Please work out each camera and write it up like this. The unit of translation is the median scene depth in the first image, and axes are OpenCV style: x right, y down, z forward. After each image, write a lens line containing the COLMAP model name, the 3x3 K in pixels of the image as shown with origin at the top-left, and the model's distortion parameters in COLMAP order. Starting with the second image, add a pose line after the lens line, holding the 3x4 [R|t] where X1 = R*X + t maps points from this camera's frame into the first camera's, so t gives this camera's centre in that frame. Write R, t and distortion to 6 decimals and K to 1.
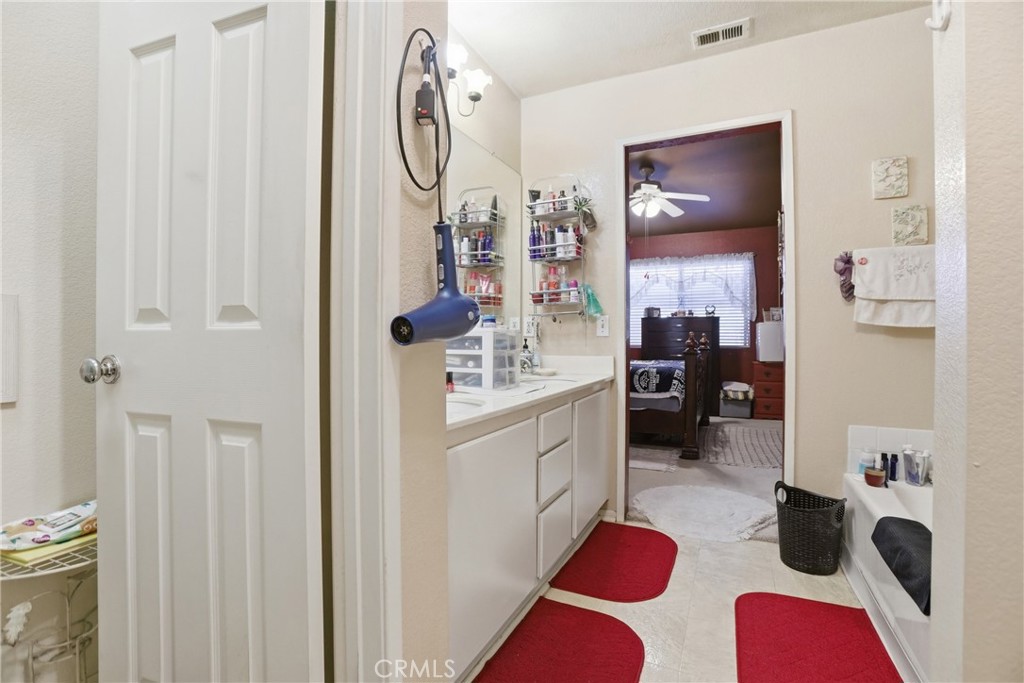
lens RADIAL K [[472.6, 0, 517.5], [0, 472.6, 340.3], [0, 0, 1]] dist [-0.064664, 0.024160]
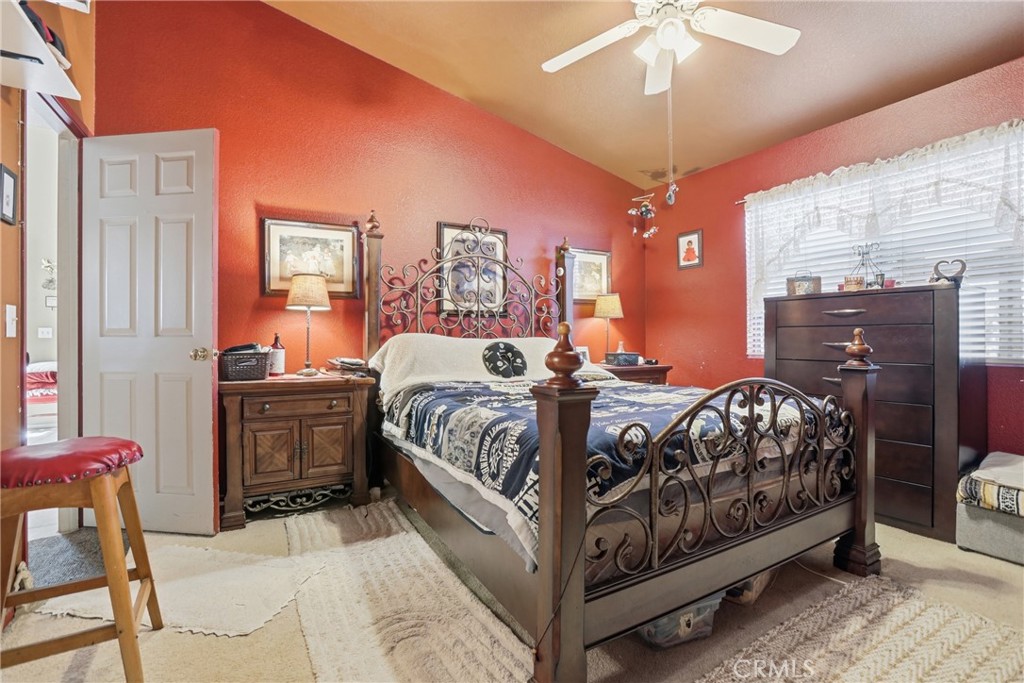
lens RADIAL K [[472.6, 0, 508.3], [0, 472.6, 337.3], [0, 0, 1]] dist [-0.064664, 0.024160]
pose [[0.822235, -0.003409, -0.569138, 0.346137], [-0.000889, 0.999973, -0.007273, -0.003883], [0.569148, 0.006486, 0.822210, 0.490264]]
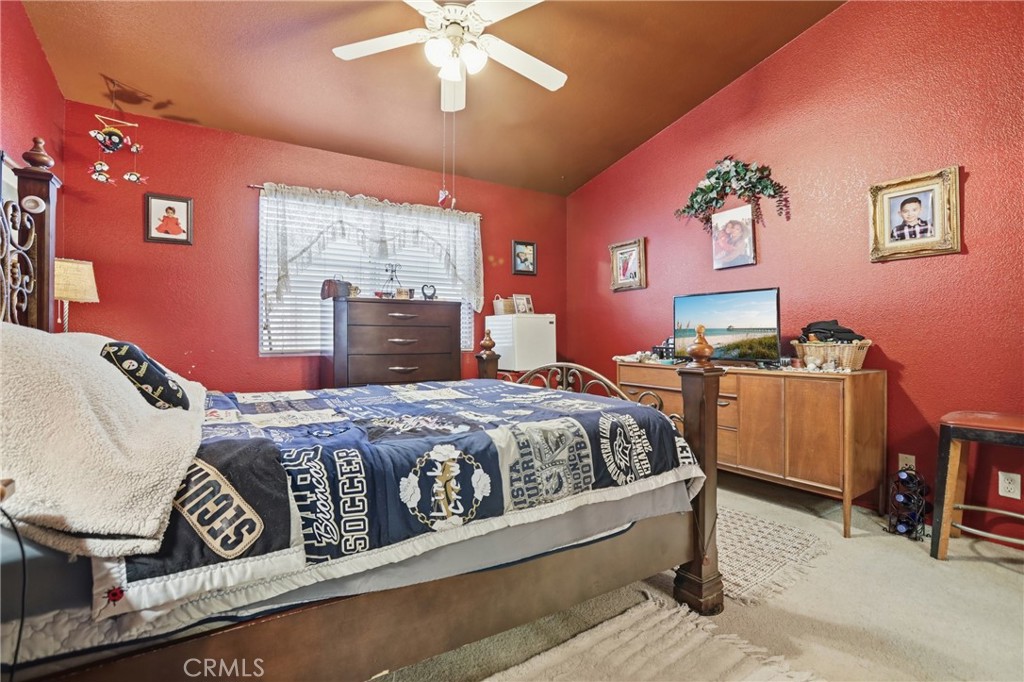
lens RADIAL K [[472.6, 0, 514.9], [0, 472.6, 339.0], [0, 0, 1]] dist [-0.064664, 0.024160]
pose [[0.524622, -0.004356, 0.851324, -0.069210], [0.004262, 0.999988, 0.002490, -0.004015], [-0.851324, 0.002322, 0.524635, 0.615600]]
